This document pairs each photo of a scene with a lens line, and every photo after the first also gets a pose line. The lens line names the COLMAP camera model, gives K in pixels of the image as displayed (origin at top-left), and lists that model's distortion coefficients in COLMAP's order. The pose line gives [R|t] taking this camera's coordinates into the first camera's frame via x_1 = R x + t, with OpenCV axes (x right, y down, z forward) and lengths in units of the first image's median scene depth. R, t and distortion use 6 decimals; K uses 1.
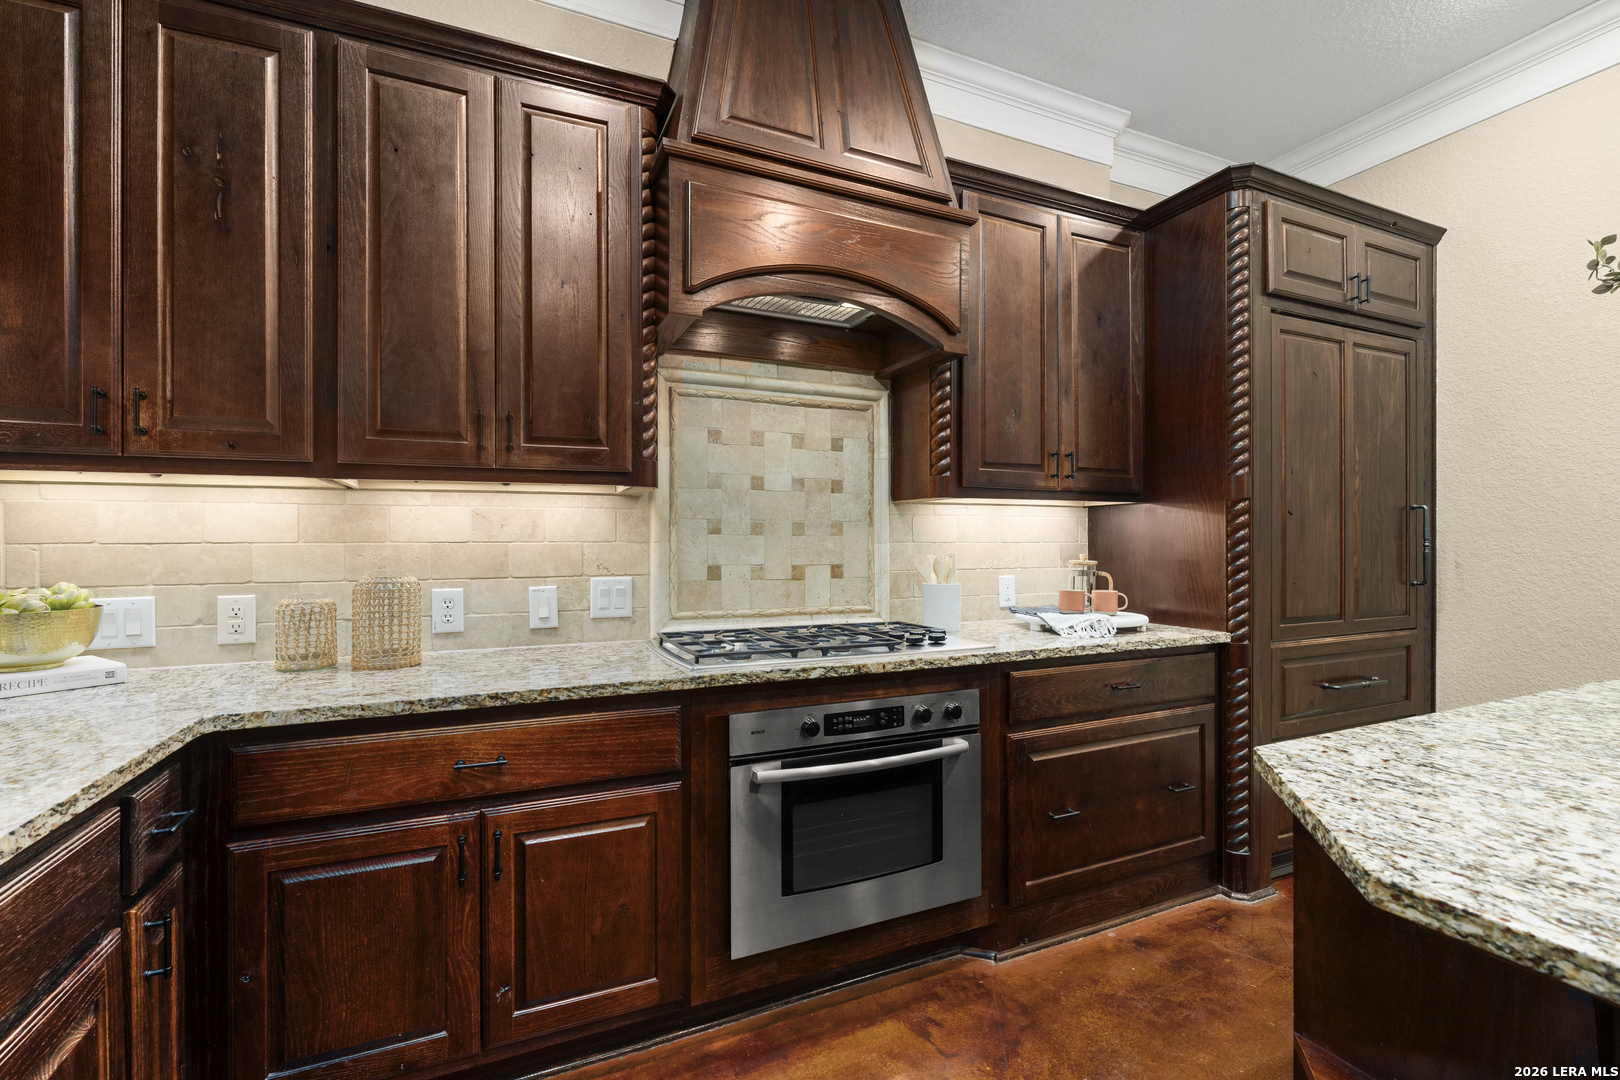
lens RADIAL K [[710.8, 0, 810.3], [0, 710.8, 542.9], [0, 0, 1]] dist [-0.006590, 0.000813]
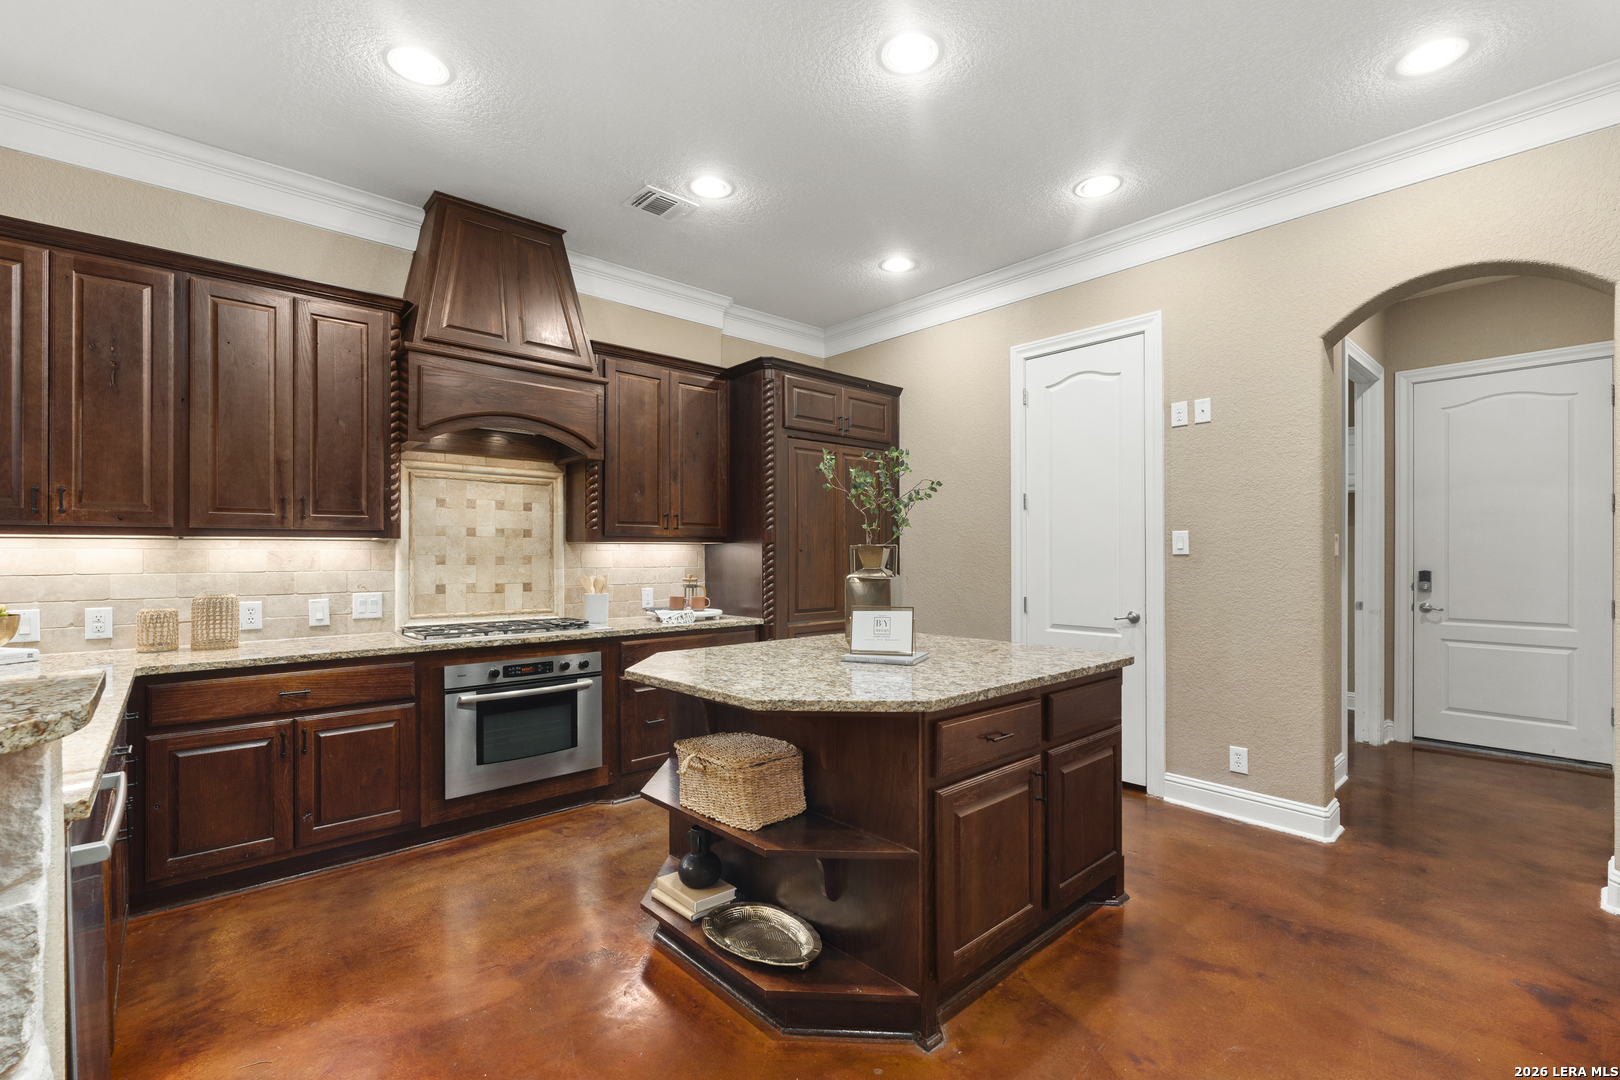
lens RADIAL K [[710.8, 0, 804.4], [0, 710.8, 551.2], [0, 0, 1]] dist [-0.006590, 0.000813]
pose [[0.952840, 0.000627, 0.303472, 0.195036], [0.001930, 0.999965, -0.008126, -0.034470], [-0.303466, 0.008329, 0.952806, -0.932288]]
